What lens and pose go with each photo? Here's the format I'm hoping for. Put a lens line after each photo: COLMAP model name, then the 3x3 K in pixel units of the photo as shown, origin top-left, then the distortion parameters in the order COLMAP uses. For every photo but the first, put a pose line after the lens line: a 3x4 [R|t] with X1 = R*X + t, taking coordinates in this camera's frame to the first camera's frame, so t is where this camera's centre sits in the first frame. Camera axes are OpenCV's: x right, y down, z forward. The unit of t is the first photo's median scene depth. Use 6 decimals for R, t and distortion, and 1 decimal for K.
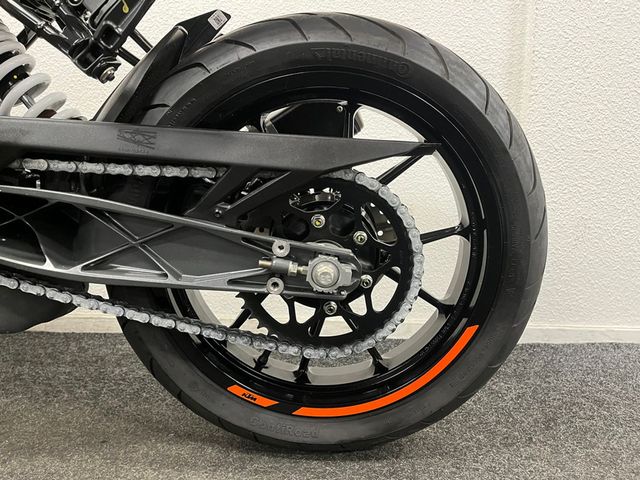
lens RADIAL K [[485.5, 0, 318.7], [0, 485.5, 241.4], [0, 0, 1]] dist [0.052244, -0.016033]
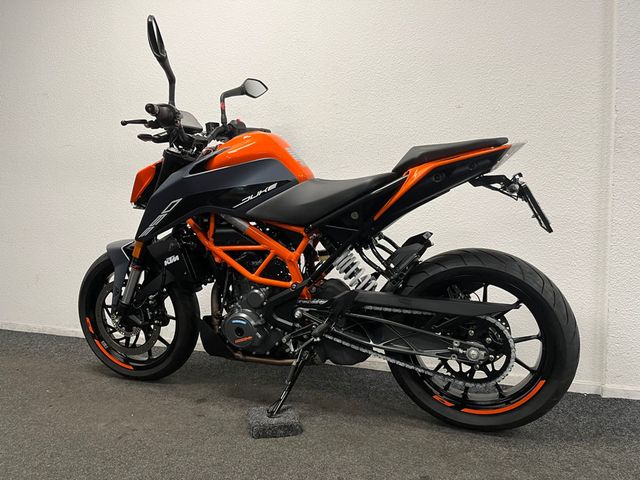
lens RADIAL K [[485.5, 0, 318.9], [0, 485.5, 242.4], [0, 0, 1]] dist [0.052244, -0.016033]
pose [[0.945392, 0.000914, -0.325934, 0.075869], [-0.025890, 0.997047, -0.072301, -0.293475], [0.324905, 0.076791, 0.942624, -1.655118]]
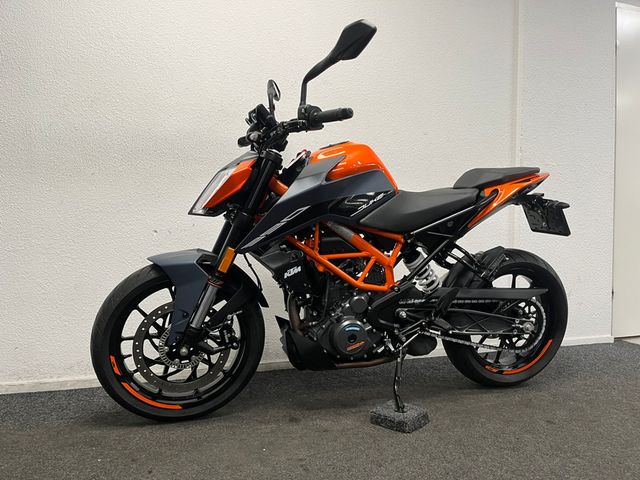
lens RADIAL K [[485.5, 0, 320.6], [0, 485.5, 239.1], [0, 0, 1]] dist [0.052244, -0.016033]
pose [[0.951155, -0.025032, 0.307698, -2.258480], [0.051804, 0.995516, -0.079149, -0.332865], [-0.304337, 0.091223, 0.948186, -1.800105]]
